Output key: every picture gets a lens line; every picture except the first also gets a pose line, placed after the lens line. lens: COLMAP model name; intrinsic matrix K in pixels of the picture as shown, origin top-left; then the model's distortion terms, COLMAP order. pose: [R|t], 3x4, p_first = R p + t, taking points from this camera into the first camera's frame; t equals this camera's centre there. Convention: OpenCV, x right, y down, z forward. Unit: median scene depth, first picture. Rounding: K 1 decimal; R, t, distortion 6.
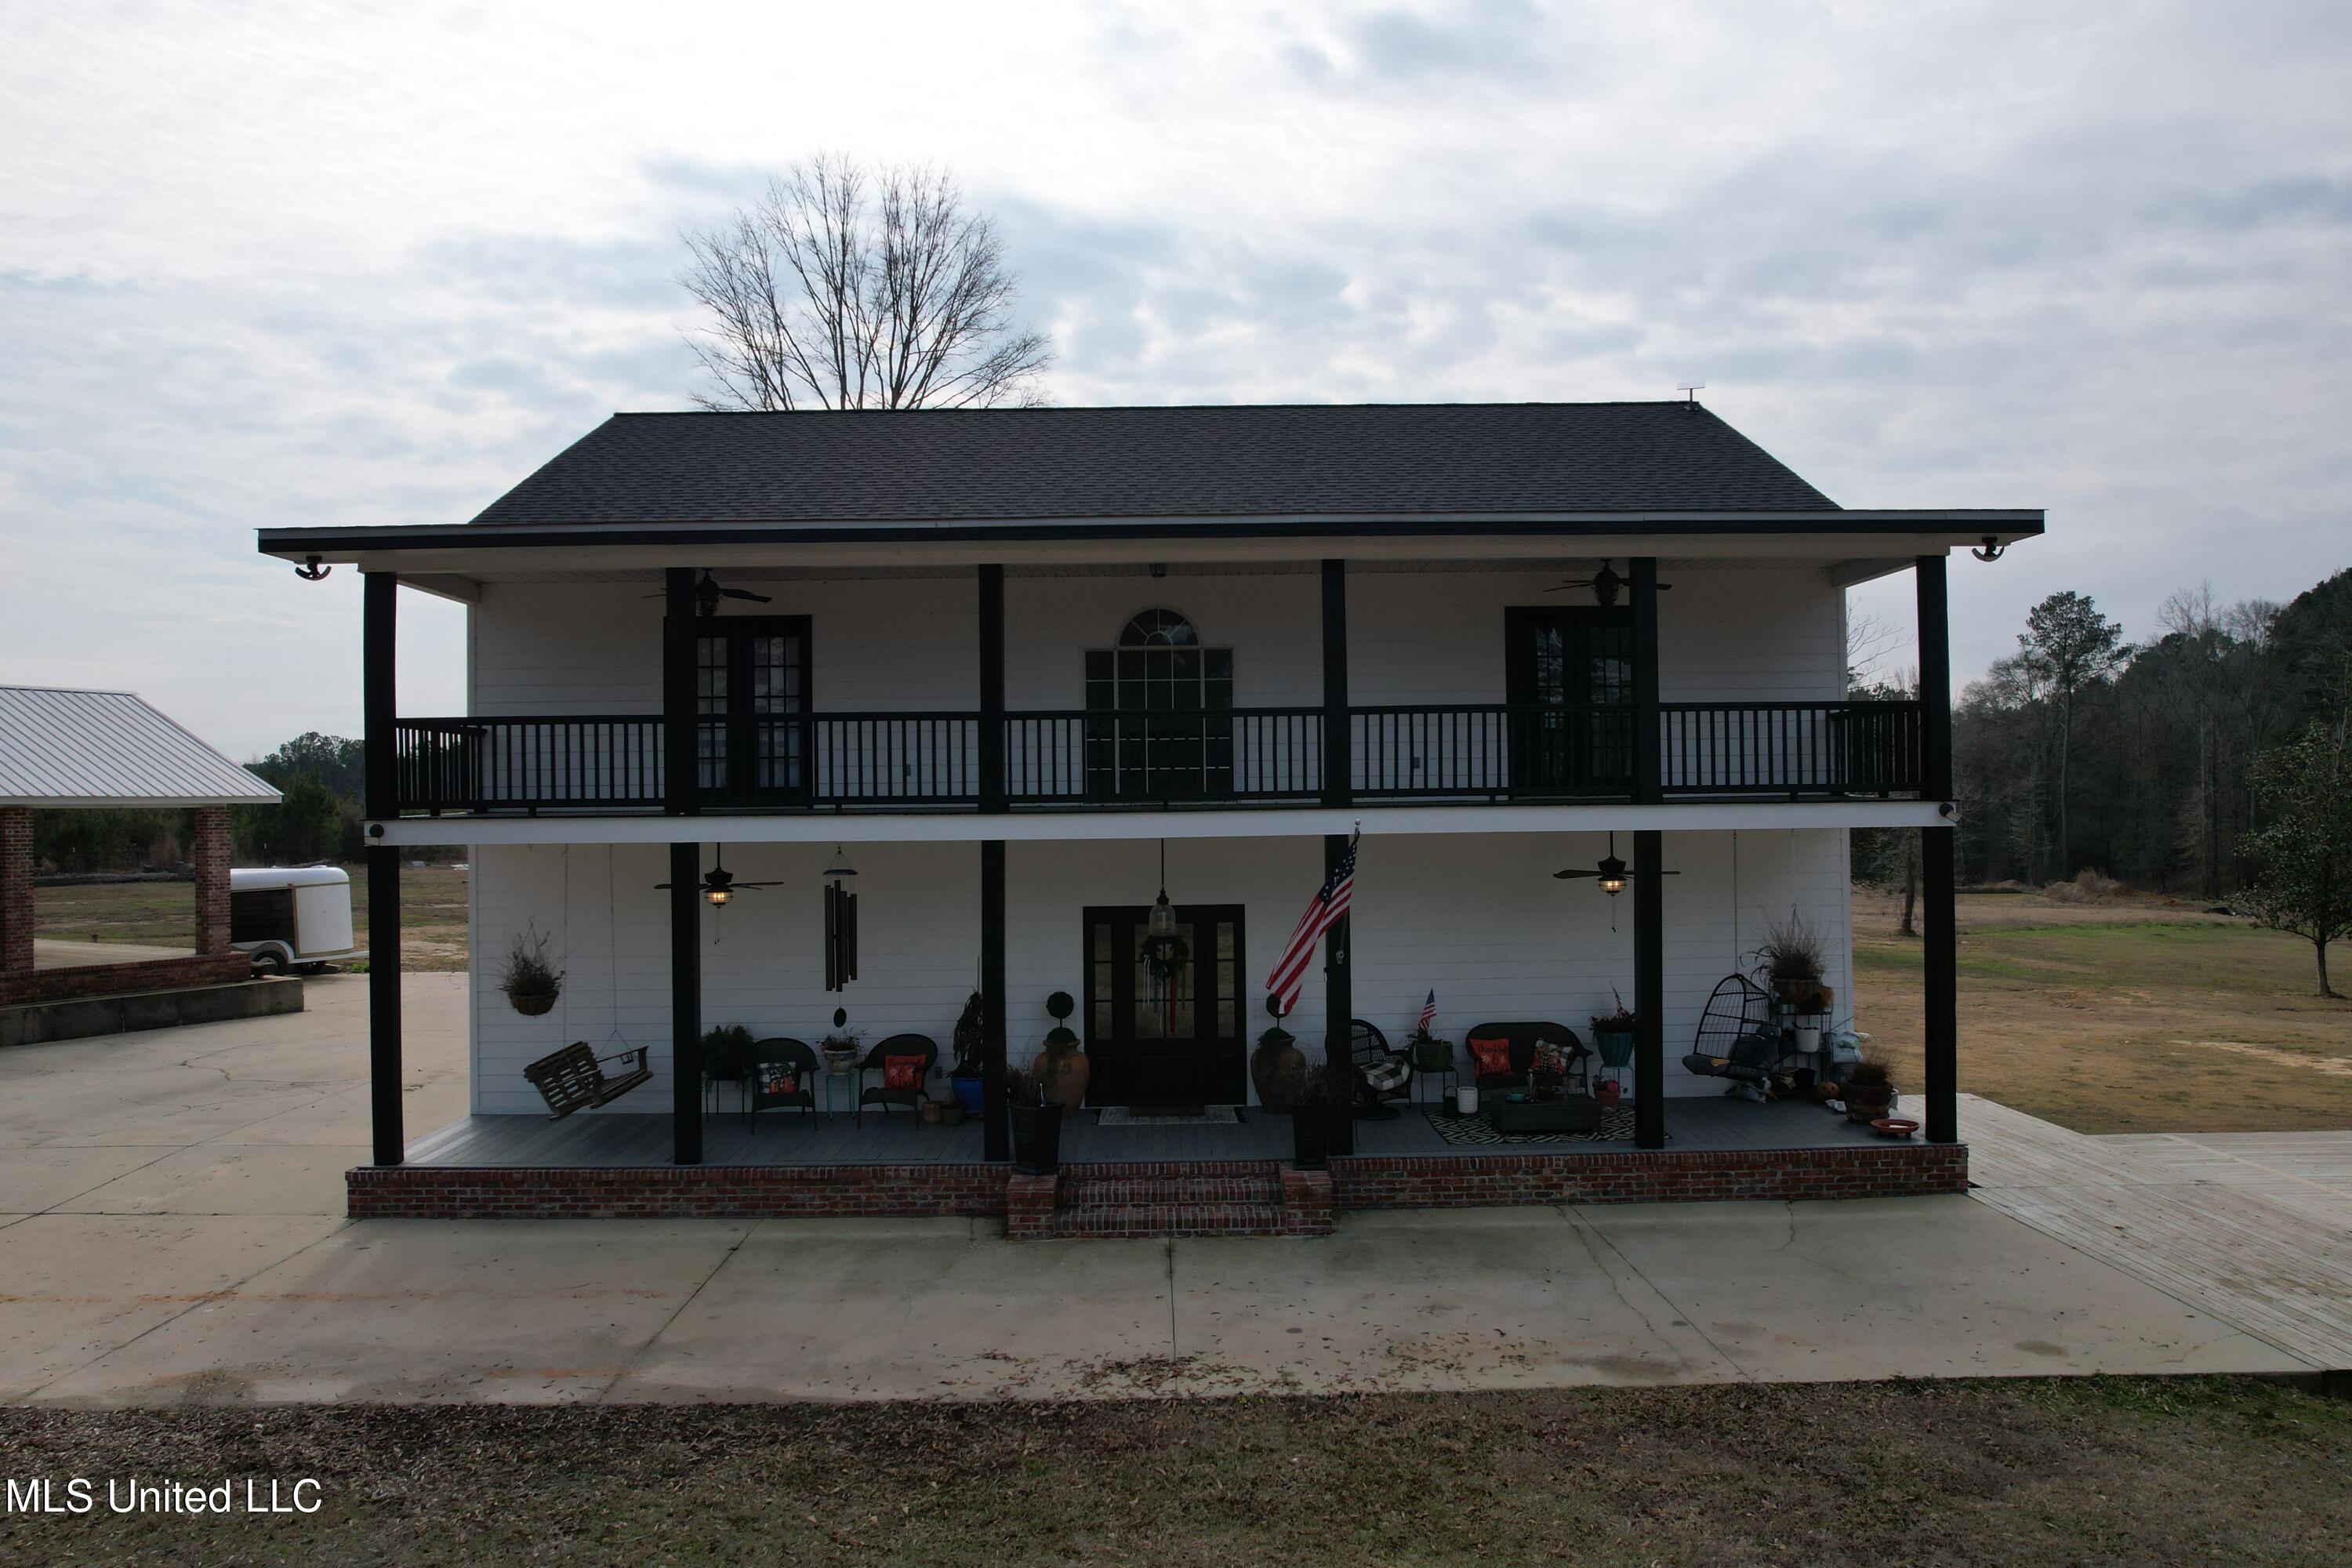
lens RADIAL K [[1598.2, 0, 1138.9], [0, 1598.2, 795.1], [0, 0, 1]] dist [-0.046070, 0.017775]
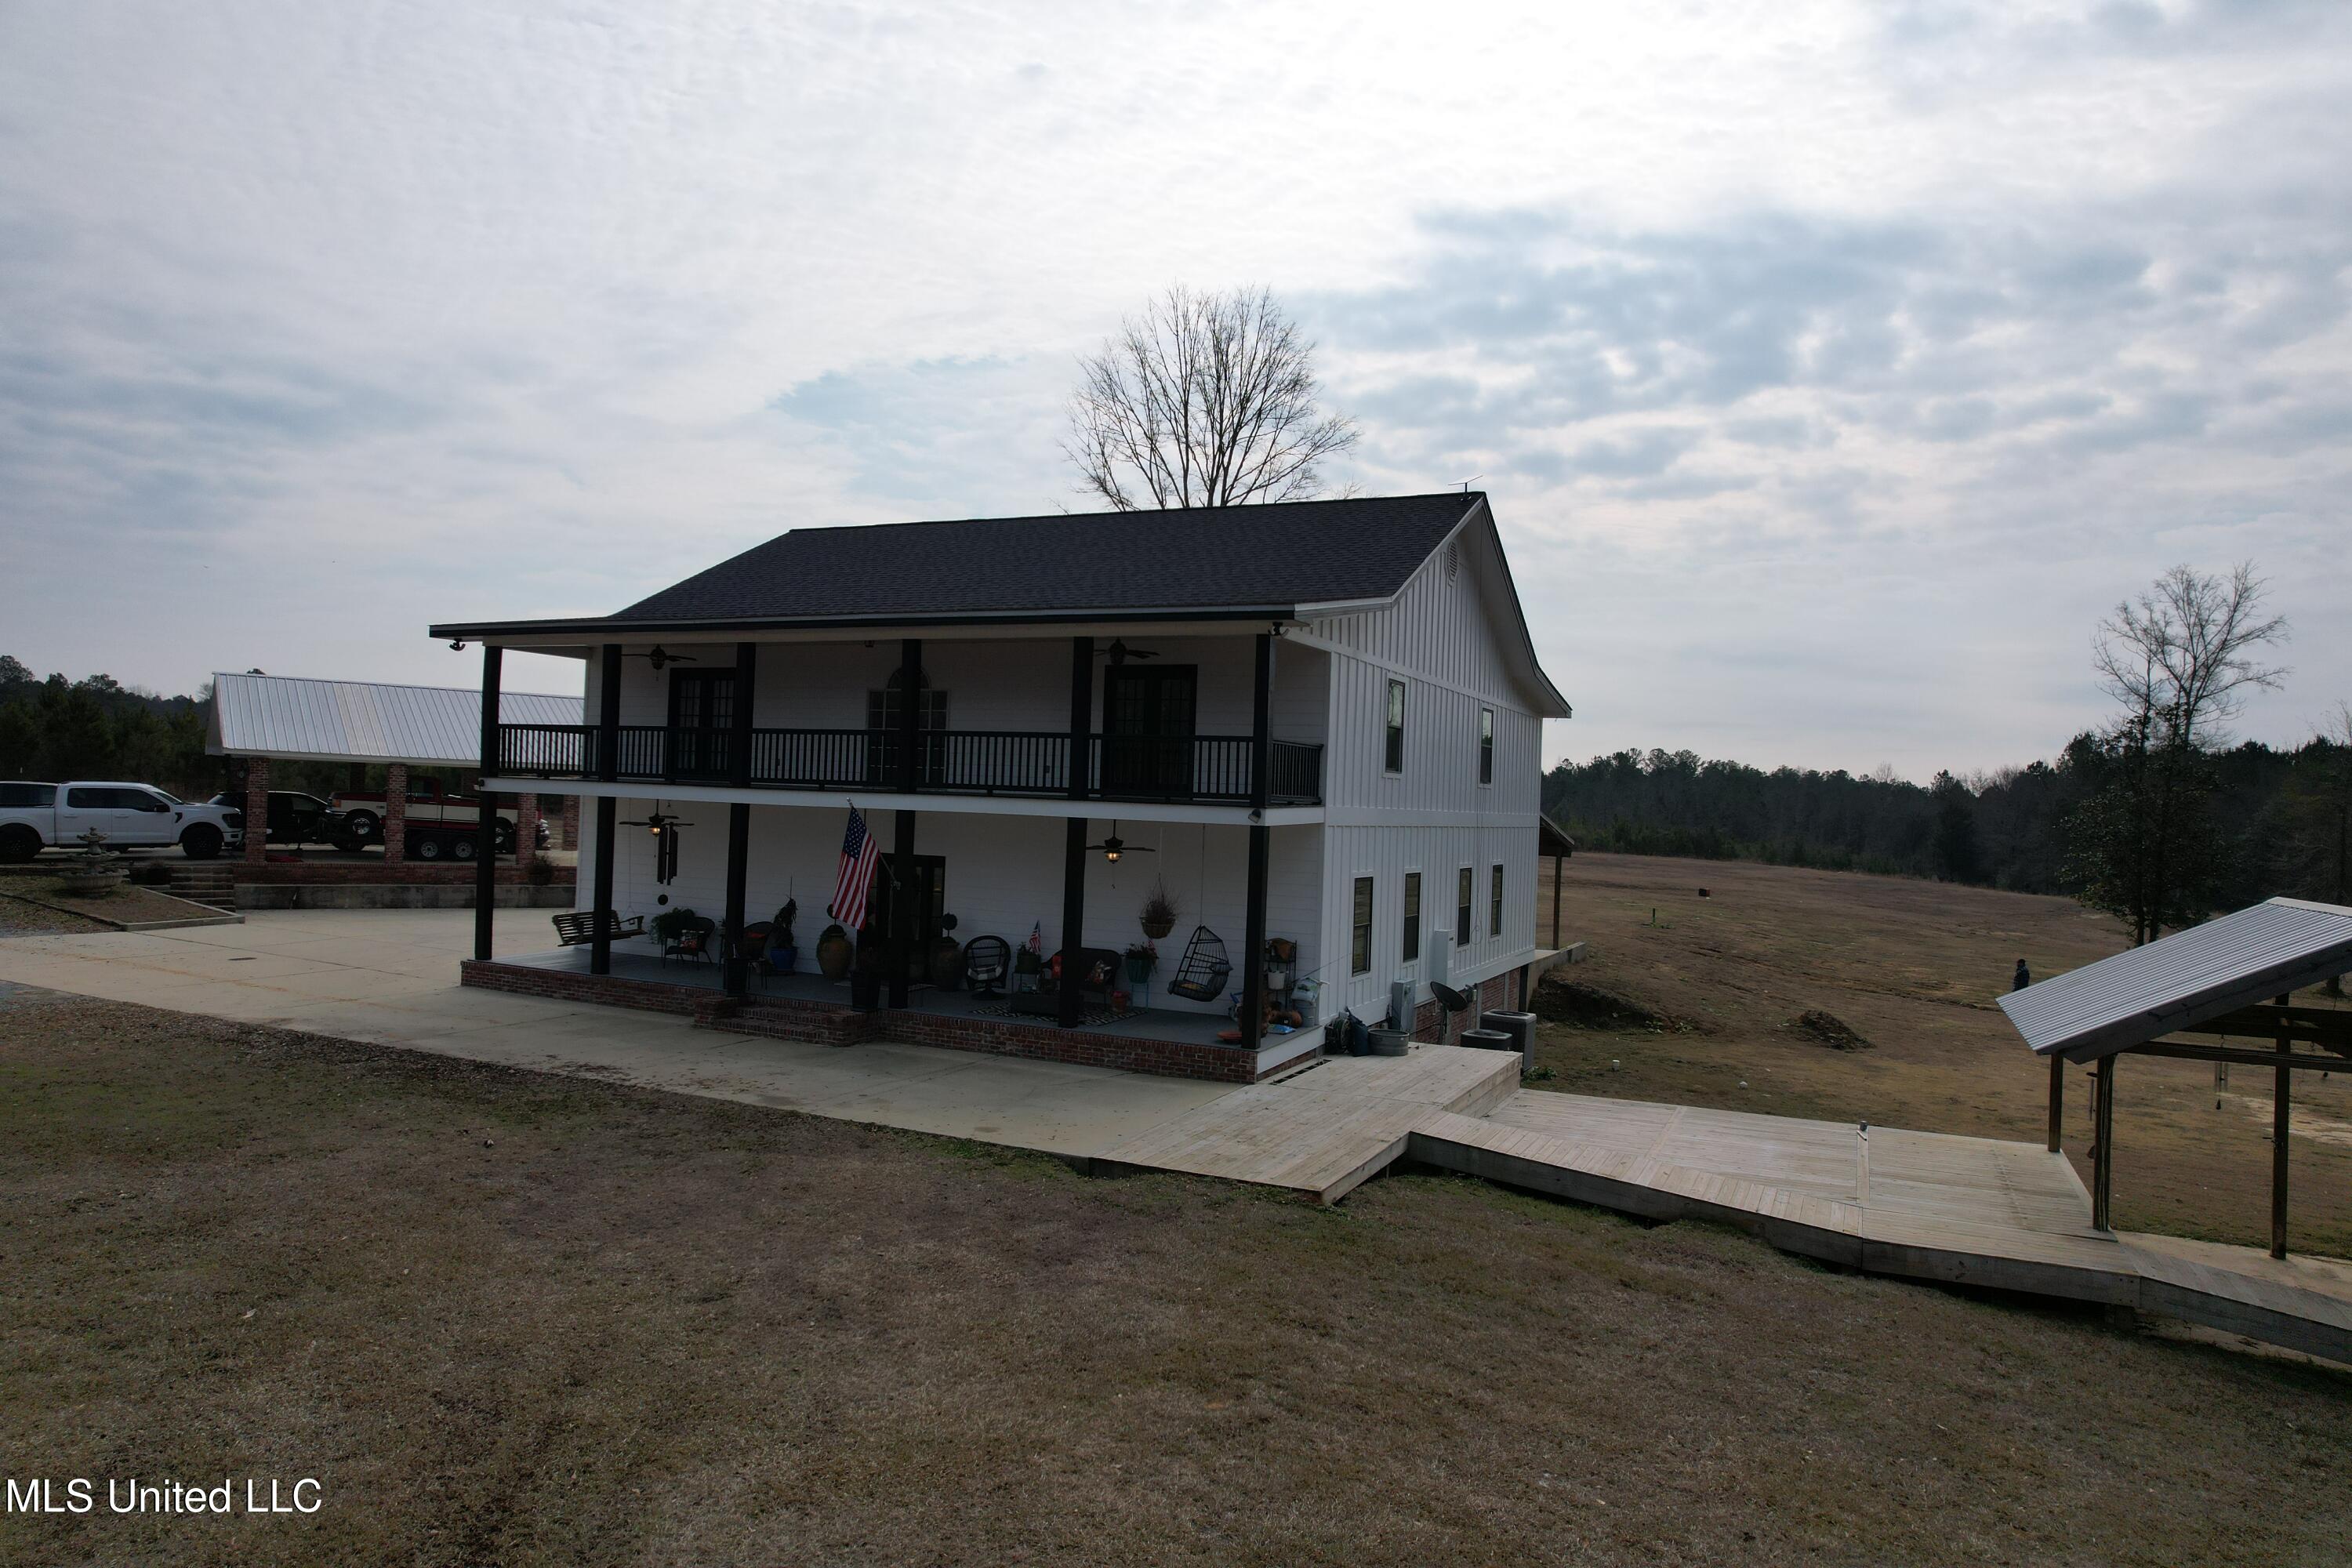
lens RADIAL K [[1517.5, 0, 1169.1], [0, 1517.5, 780.9], [0, 0, 1]] dist [-0.037326, 0.023258]
pose [[0.900161, 0.041445, -0.433580, 0.880079], [-0.047518, 0.998865, -0.003175, -0.010699], [0.432956, 0.023461, 0.901109, -0.228914]]
